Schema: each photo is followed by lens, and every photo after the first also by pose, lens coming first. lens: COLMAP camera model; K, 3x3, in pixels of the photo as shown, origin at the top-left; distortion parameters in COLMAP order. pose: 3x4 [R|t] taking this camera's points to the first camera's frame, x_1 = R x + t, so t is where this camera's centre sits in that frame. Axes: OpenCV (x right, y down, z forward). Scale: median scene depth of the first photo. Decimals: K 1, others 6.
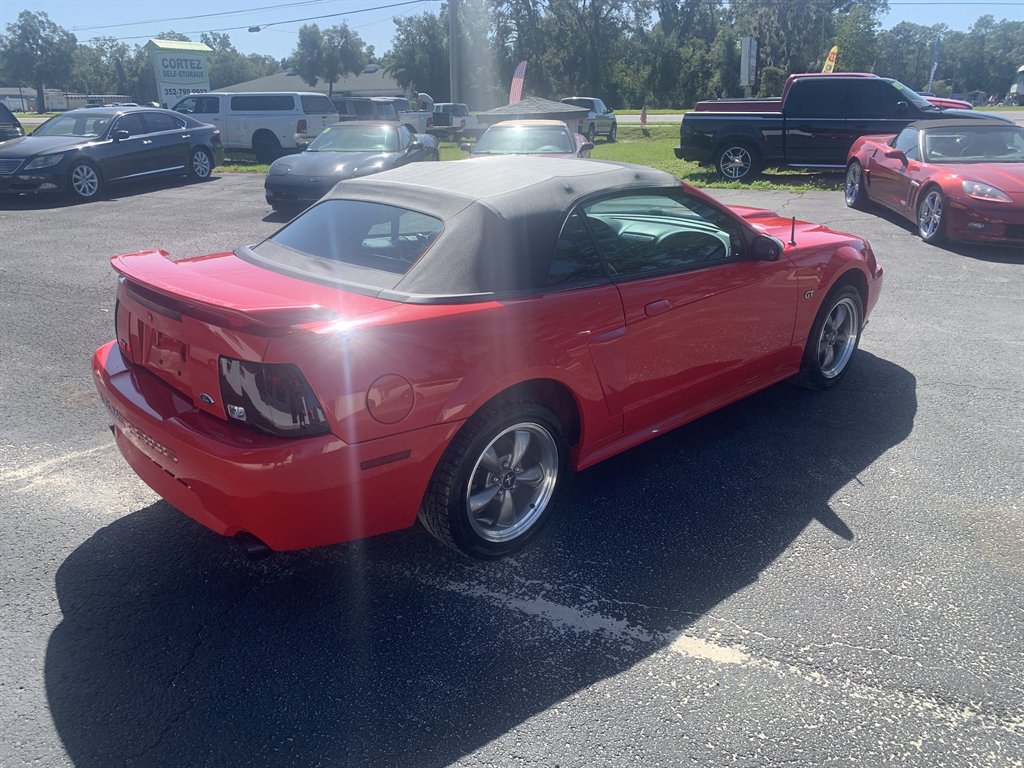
lens RADIAL K [[726.7, 0, 512.0], [0, 726.7, 384.0], [0, 0, 1]] dist [0.007858, -0.005653]
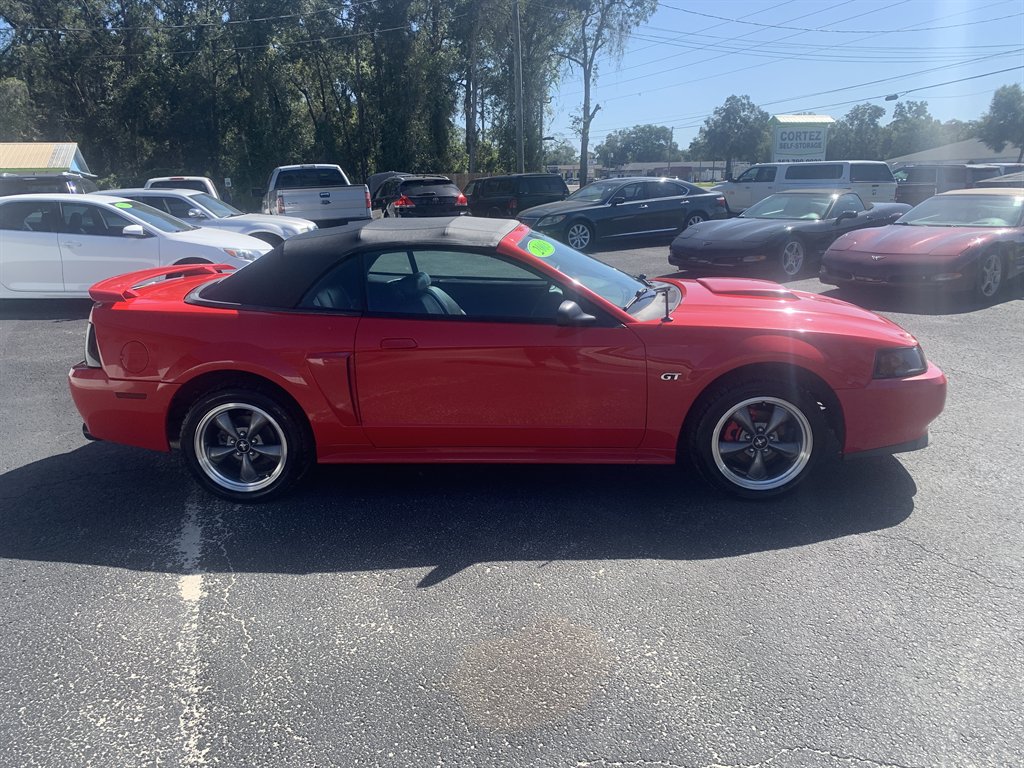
lens RADIAL K [[726.7, 0, 512.0], [0, 726.7, 384.0], [0, 0, 1]] dist [0.007858, -0.005653]
pose [[0.726574, 0.177076, -0.663879, 1.209251], [-0.232819, 0.972509, 0.004591, -0.100018], [0.646441, 0.151228, 0.747826, 0.284924]]
